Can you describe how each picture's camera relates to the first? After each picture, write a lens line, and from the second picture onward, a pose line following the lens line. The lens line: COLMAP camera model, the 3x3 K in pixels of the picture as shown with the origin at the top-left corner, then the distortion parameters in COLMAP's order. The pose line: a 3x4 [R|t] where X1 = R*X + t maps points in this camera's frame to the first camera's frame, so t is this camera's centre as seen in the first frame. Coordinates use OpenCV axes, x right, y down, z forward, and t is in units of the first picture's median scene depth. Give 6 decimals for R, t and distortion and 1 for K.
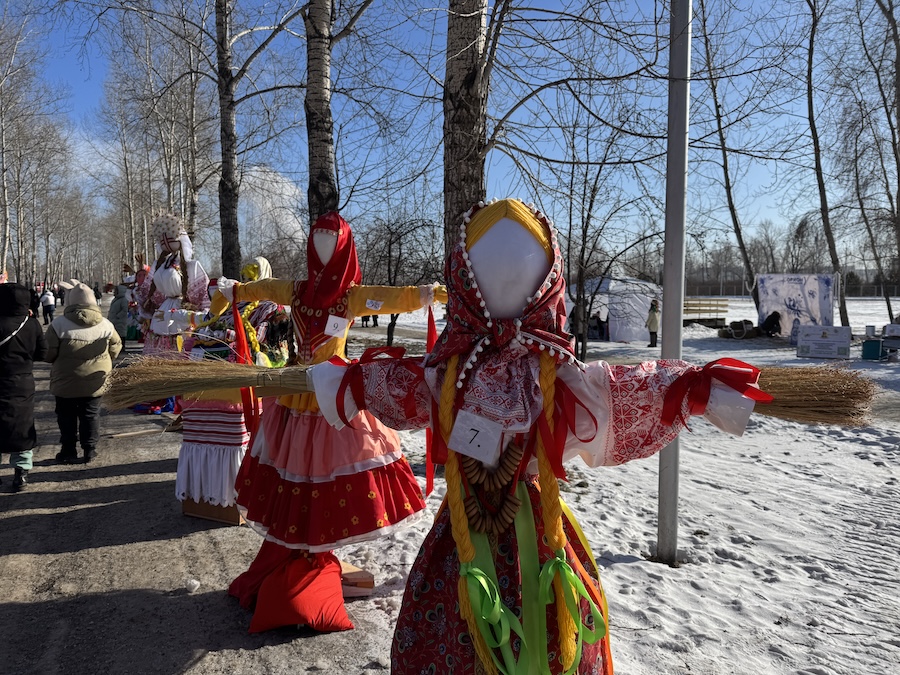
lens RADIAL K [[621.3, 0, 450.5], [0, 621.3, 343.4], [0, 0, 1]] dist [0.019762, -0.029370]
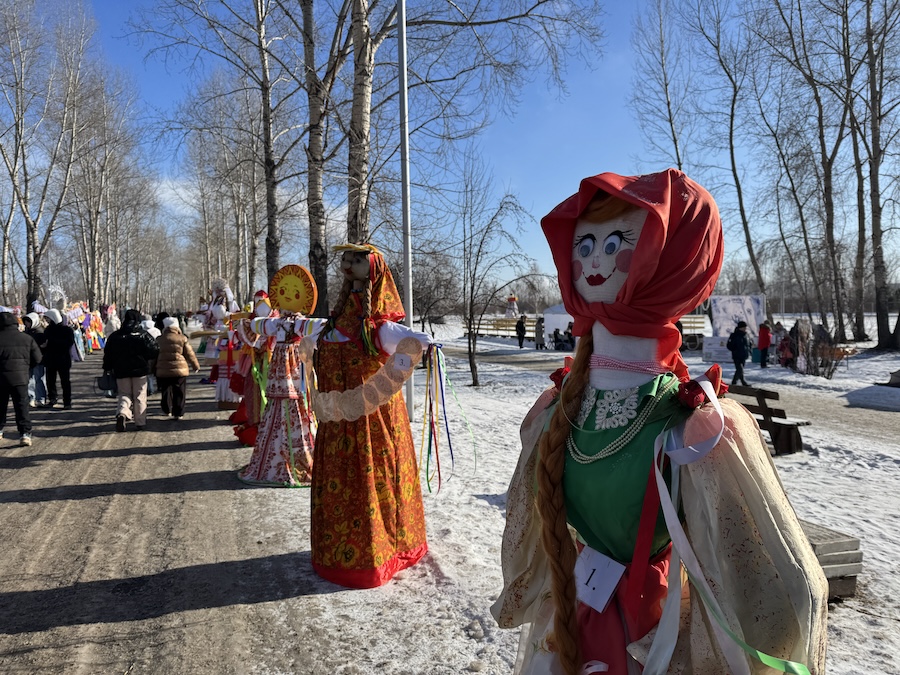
lens RADIAL K [[621.3, 0, 457.2], [0, 621.3, 333.2], [0, 0, 1]] dist [0.019762, -0.029370]
pose [[0.995704, -0.010561, -0.091987, 0.185551], [0.005861, 0.998671, -0.051211, 0.028684], [0.092405, 0.050452, 0.994443, -0.344242]]
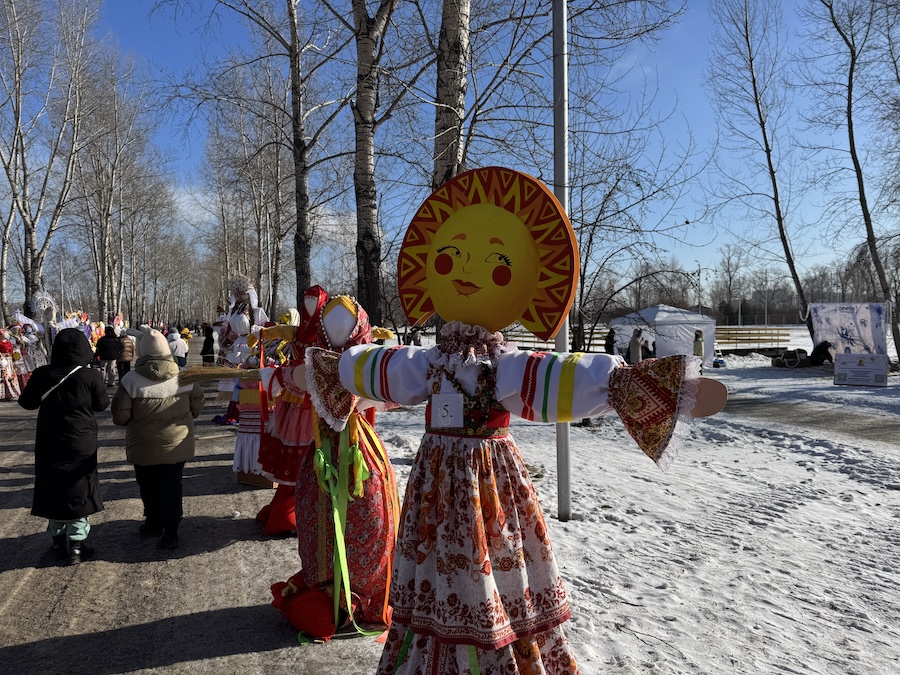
lens RADIAL K [[621.3, 0, 453.3], [0, 621.3, 345.0], [0, 0, 1]] dist [0.019762, -0.029370]
pose [[0.992031, -0.010214, -0.125581, 0.068645], [0.003978, 0.998751, -0.049804, 0.005949], [0.125933, 0.048908, 0.990832, -0.107560]]
